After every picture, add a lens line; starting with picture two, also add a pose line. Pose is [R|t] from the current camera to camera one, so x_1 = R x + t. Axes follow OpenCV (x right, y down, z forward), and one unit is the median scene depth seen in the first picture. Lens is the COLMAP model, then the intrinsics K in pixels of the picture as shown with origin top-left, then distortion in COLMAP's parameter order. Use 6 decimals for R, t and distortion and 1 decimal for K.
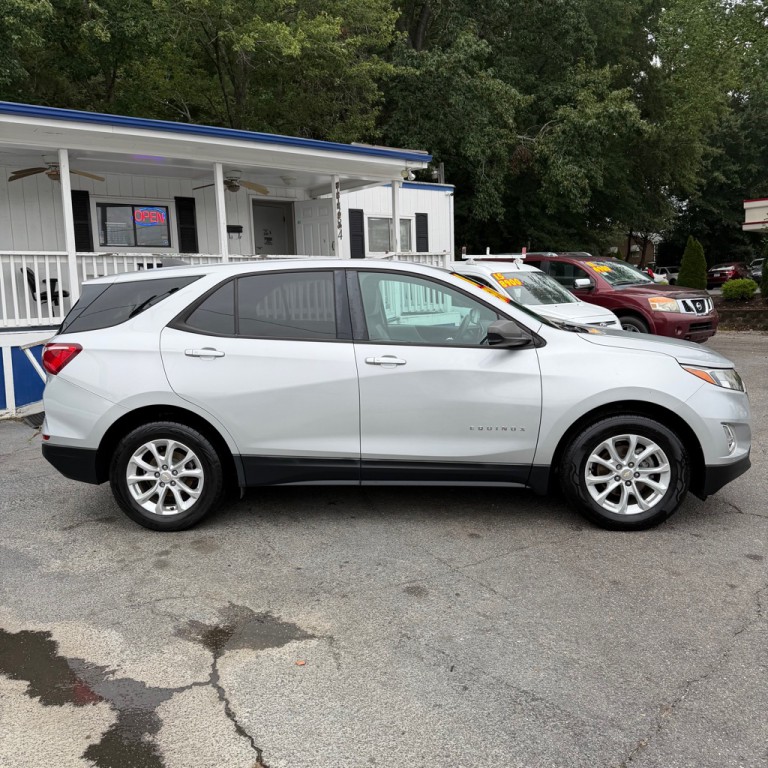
lens RADIAL K [[718.7, 0, 382.1], [0, 718.7, 385.1], [0, 0, 1]] dist [0.119125, -0.218933]
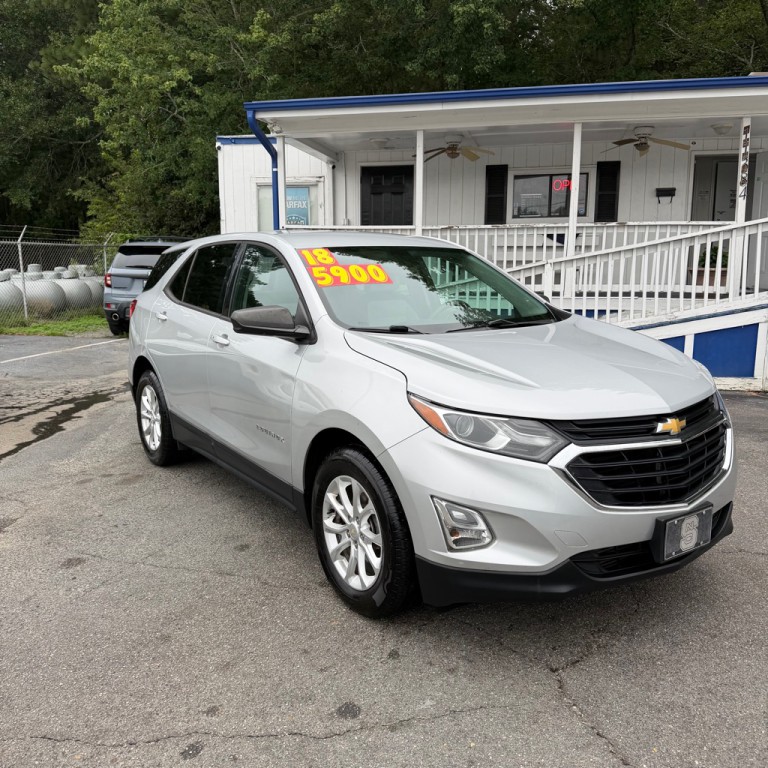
lens RADIAL K [[718.7, 0, 382.1], [0, 718.7, 385.1], [0, 0, 1]] dist [0.119125, -0.218933]
pose [[0.621744, 0.156137, -0.767500, 0.828443], [-0.124060, 0.987190, 0.100330, -0.090886], [0.773333, 0.032837, 0.633149, 0.532243]]
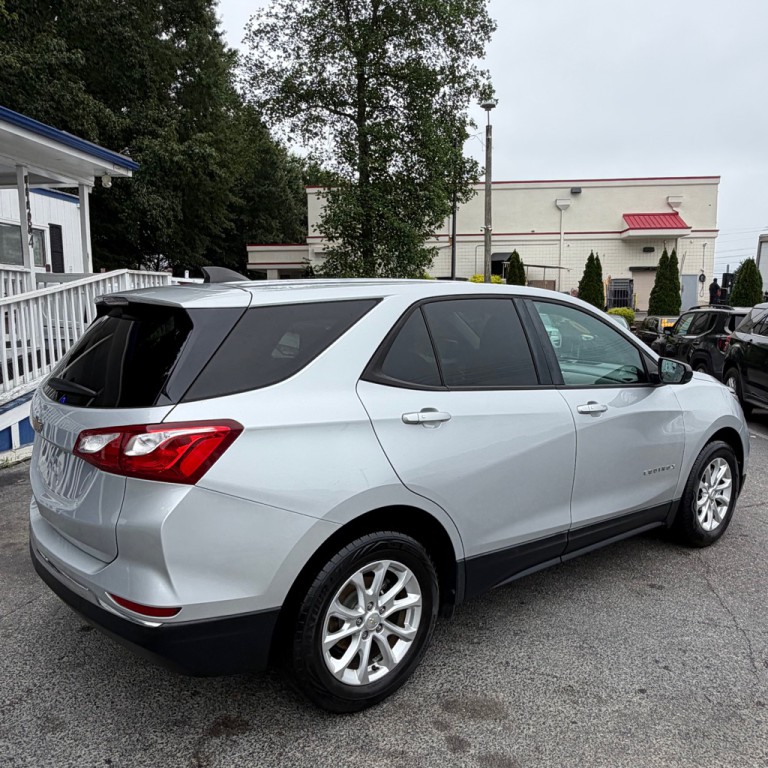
lens RADIAL K [[641.9, 0, 395.6], [0, 641.9, 387.0], [0, 0, 1]] dist [-0.005688, 0.002064]
pose [[0.731541, -0.052341, 0.679786, -0.638503], [0.064606, 0.997884, 0.007309, -0.075186], [-0.678730, 0.038571, 0.733374, 0.571222]]
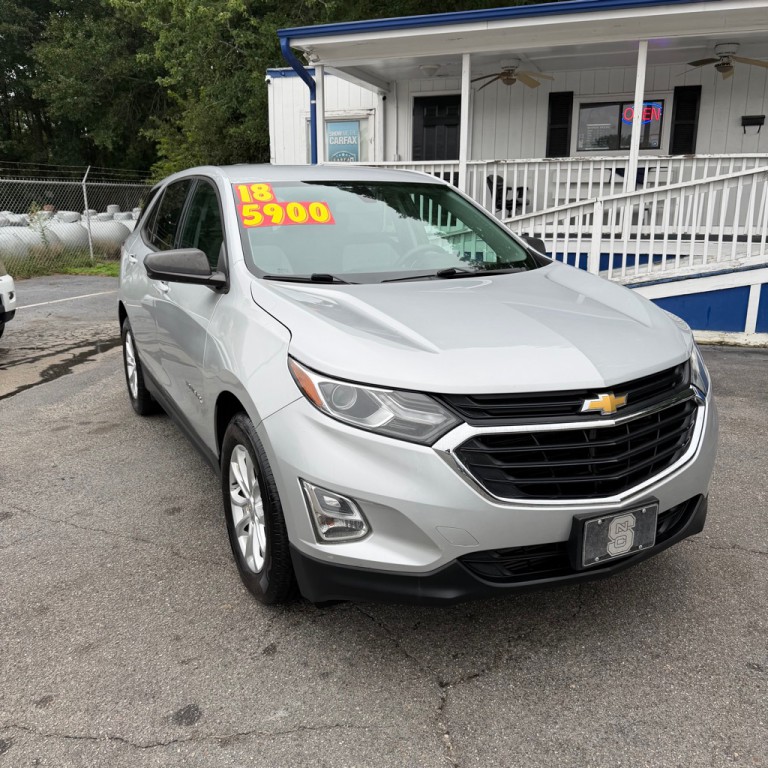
lens RADIAL K [[722.3, 0, 371.6], [0, 722.3, 385.3], [0, 0, 1]] dist [0.073169, -0.124790]
pose [[0.507043, 0.233669, -0.829642, 0.841767], [-0.129630, 0.972276, 0.194617, -0.113315], [0.852117, 0.008867, 0.523276, 0.713006]]
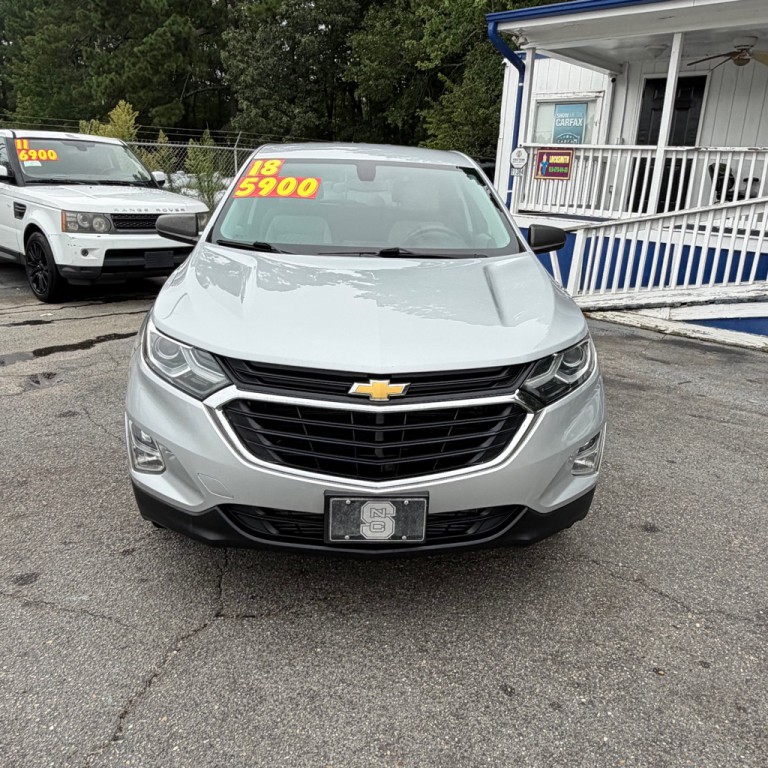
lens RADIAL K [[693.4, 0, 382.5], [0, 693.4, 378.9], [0, 0, 1]] dist [-0.004870, 0.006451]
pose [[0.129269, 0.311115, -0.941540, 0.960121], [-0.185623, 0.940314, 0.285225, -0.168384], [0.974081, 0.137901, 0.179303, 1.021170]]
